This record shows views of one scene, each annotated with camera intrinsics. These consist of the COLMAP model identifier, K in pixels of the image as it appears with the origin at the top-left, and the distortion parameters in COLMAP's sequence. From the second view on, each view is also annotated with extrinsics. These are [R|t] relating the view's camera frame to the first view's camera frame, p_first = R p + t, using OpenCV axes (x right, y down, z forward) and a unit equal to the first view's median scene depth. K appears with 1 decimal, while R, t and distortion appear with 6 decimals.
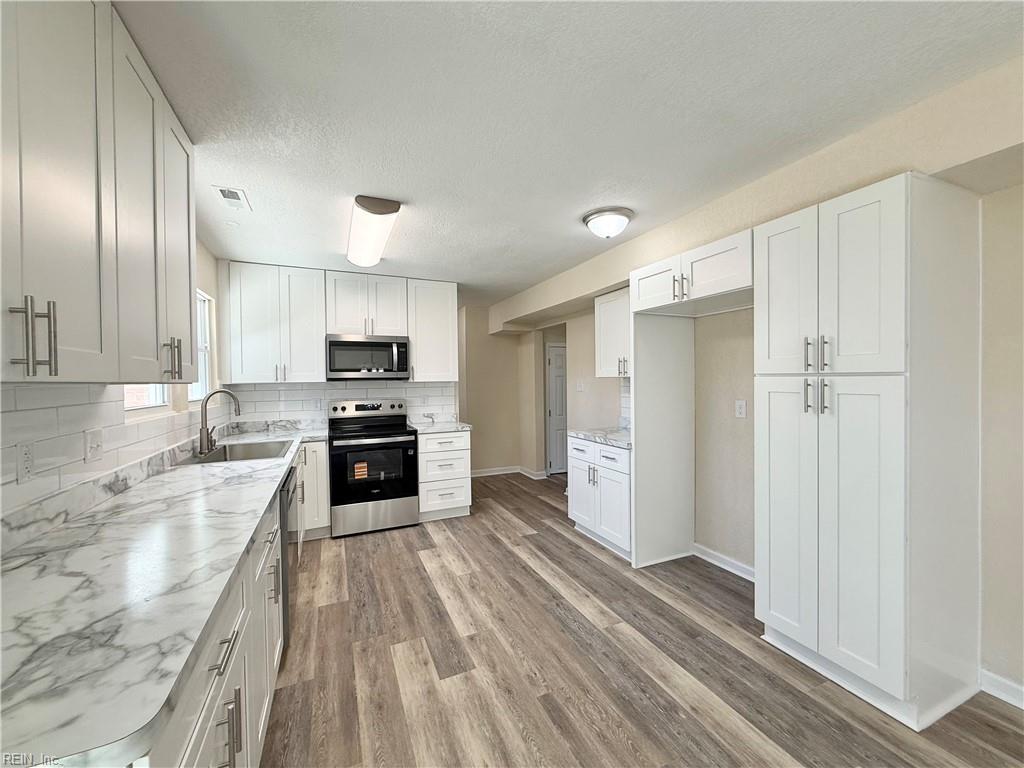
lens RADIAL K [[408.4, 0, 509.8], [0, 408.4, 385.2], [0, 0, 1]] dist [-0.002174, -0.000577]
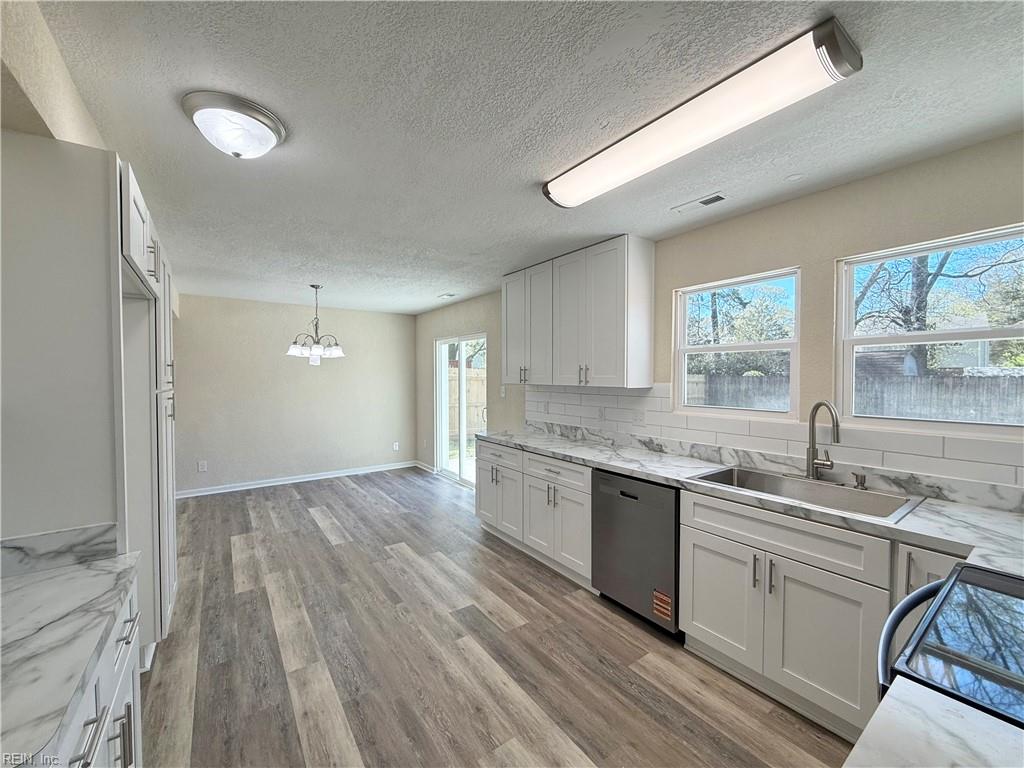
lens RADIAL K [[408.4, 0, 509.8], [0, 408.4, 385.2], [0, 0, 1]] dist [-0.002174, -0.000577]
pose [[-0.978956, 0.016968, -0.203366, -0.015480], [0.009546, 0.999254, 0.037420, -0.053908], [0.203849, 0.034691, -0.978387, 1.695513]]
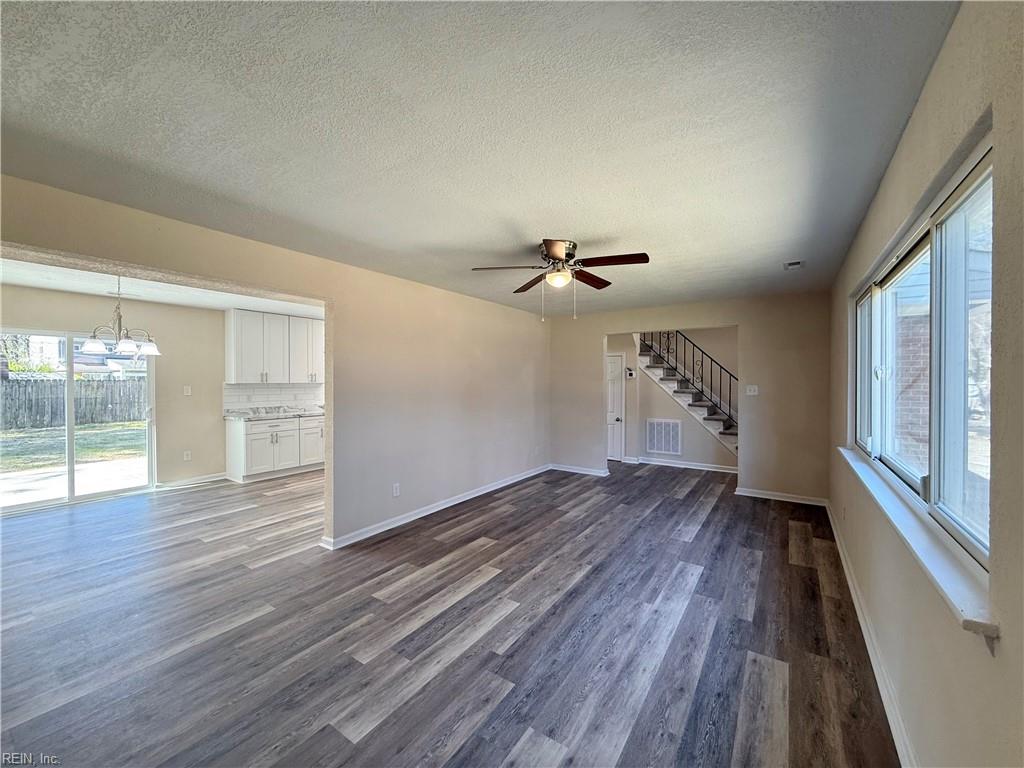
lens RADIAL K [[408.4, 0, 509.8], [0, 408.4, 385.2], [0, 0, 1]] dist [-0.002174, -0.000577]
pose [[0.523376, 0.024203, -0.851758, 2.366096], [-0.015610, 0.999701, 0.018815, -0.057501], [0.851959, 0.003449, 0.523597, 0.279979]]
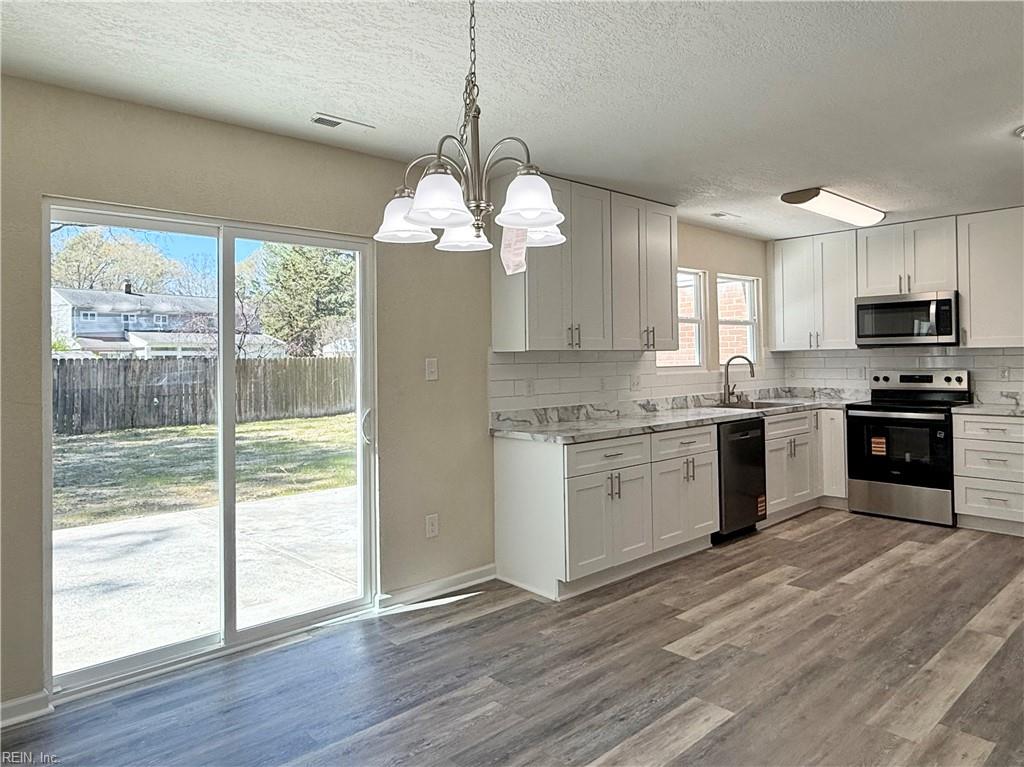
lens RADIAL K [[663.6, 0, 519.3], [0, 663.6, 350.2], [0, 0, 1]] dist [-0.007892, 0.001013]
pose [[0.315908, -0.002754, -0.948786, 1.092027], [-0.002058, 0.999991, -0.003587, 0.003043], [0.948788, 0.003086, 0.315899, -0.315962]]
